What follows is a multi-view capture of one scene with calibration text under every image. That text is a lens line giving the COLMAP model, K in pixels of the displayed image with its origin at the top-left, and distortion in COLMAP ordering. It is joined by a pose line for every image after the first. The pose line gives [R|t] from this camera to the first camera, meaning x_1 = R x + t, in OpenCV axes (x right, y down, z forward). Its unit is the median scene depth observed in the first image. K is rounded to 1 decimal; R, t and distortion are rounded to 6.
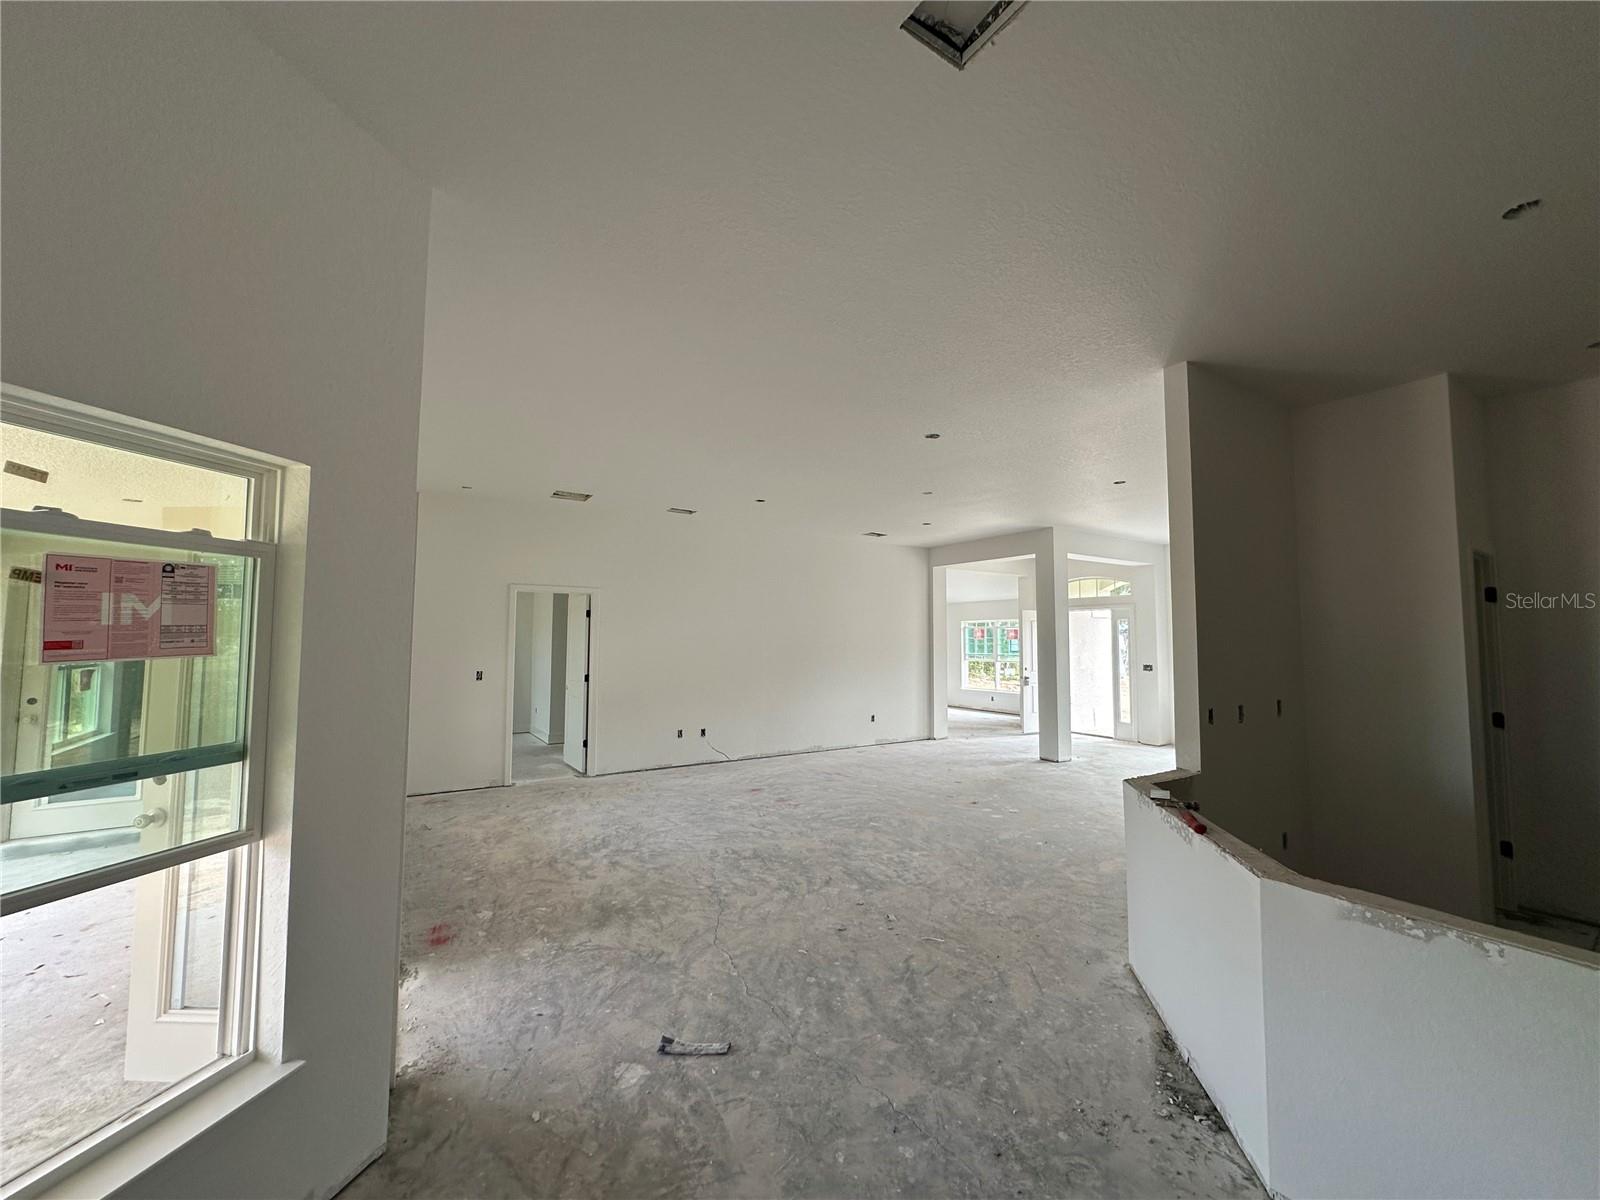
lens RADIAL K [[634.3, 0, 800.0], [0, 634.3, 600.0], [0, 0, 1]] dist [-0.002726, 0.000098]
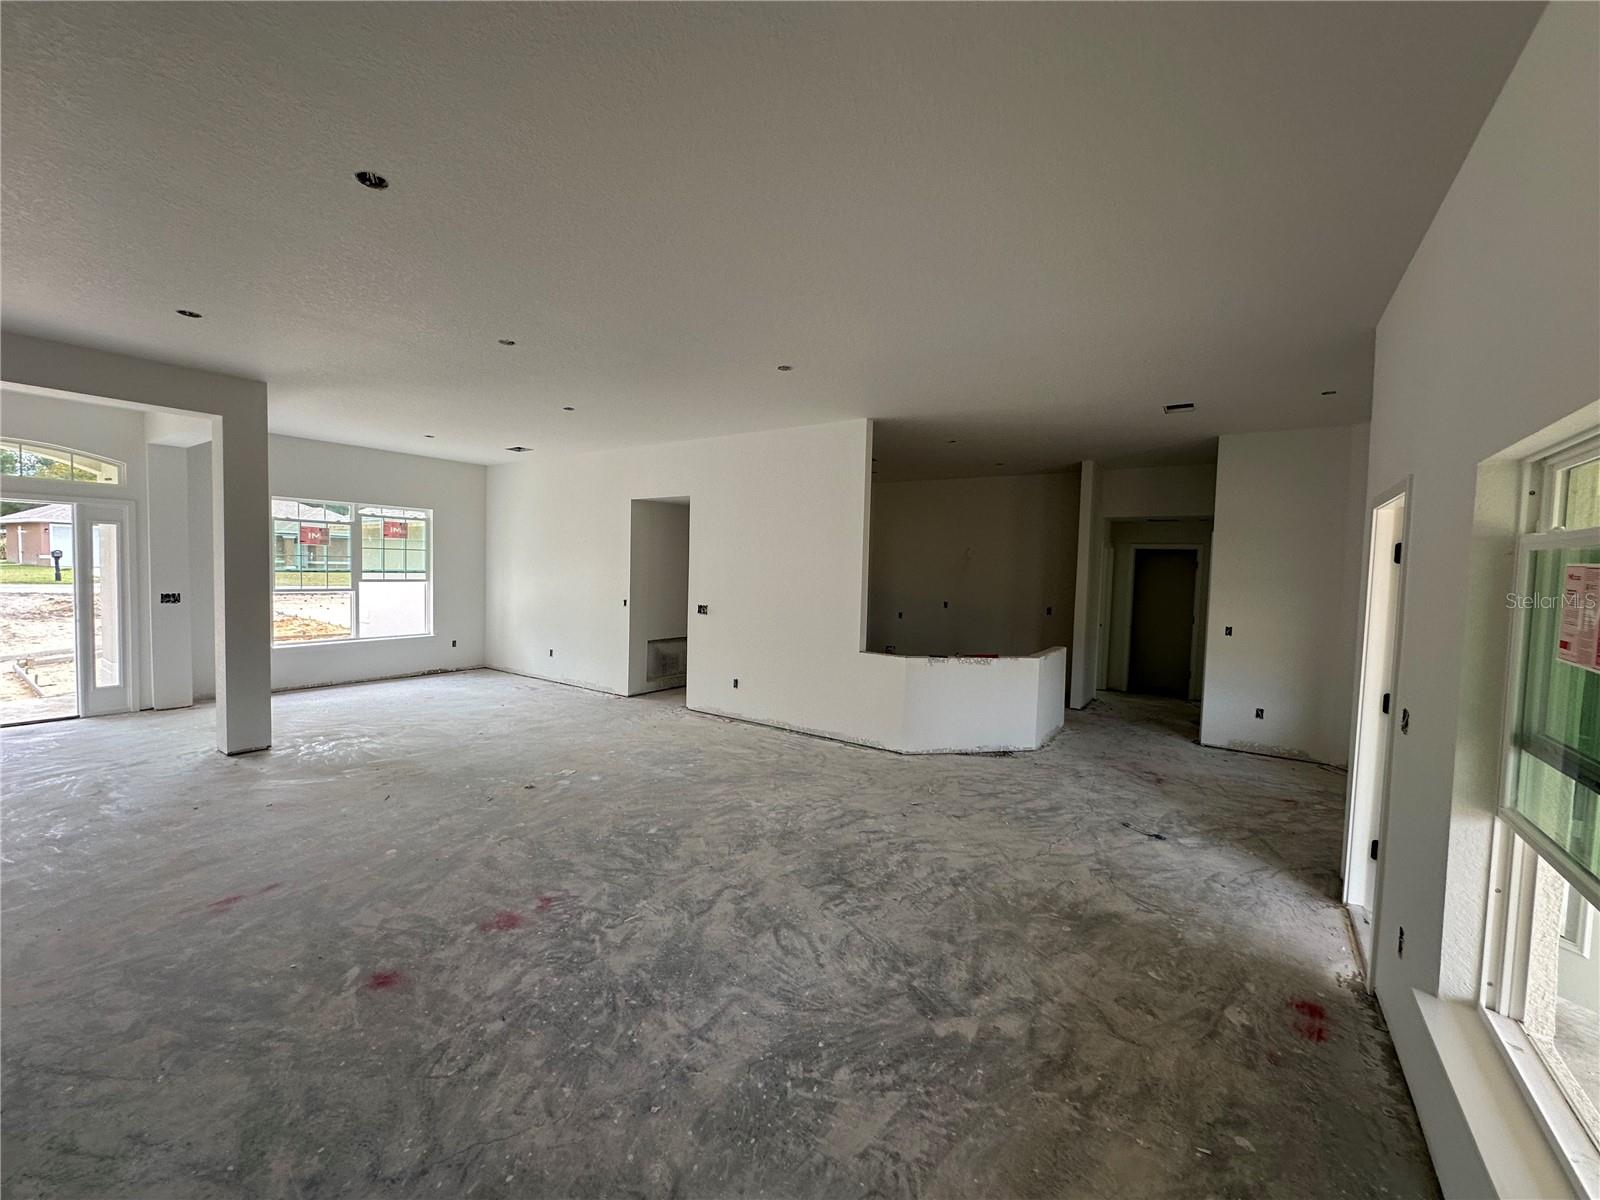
lens RADIAL K [[634.3, 0, 800.0], [0, 634.3, 600.0], [0, 0, 1]] dist [-0.002726, 0.000098]
pose [[-0.374771, -0.061625, 0.925067, -0.893422], [-0.089263, 0.995551, 0.030157, 0.073050], [-0.922810, -0.071272, -0.378605, 1.668119]]
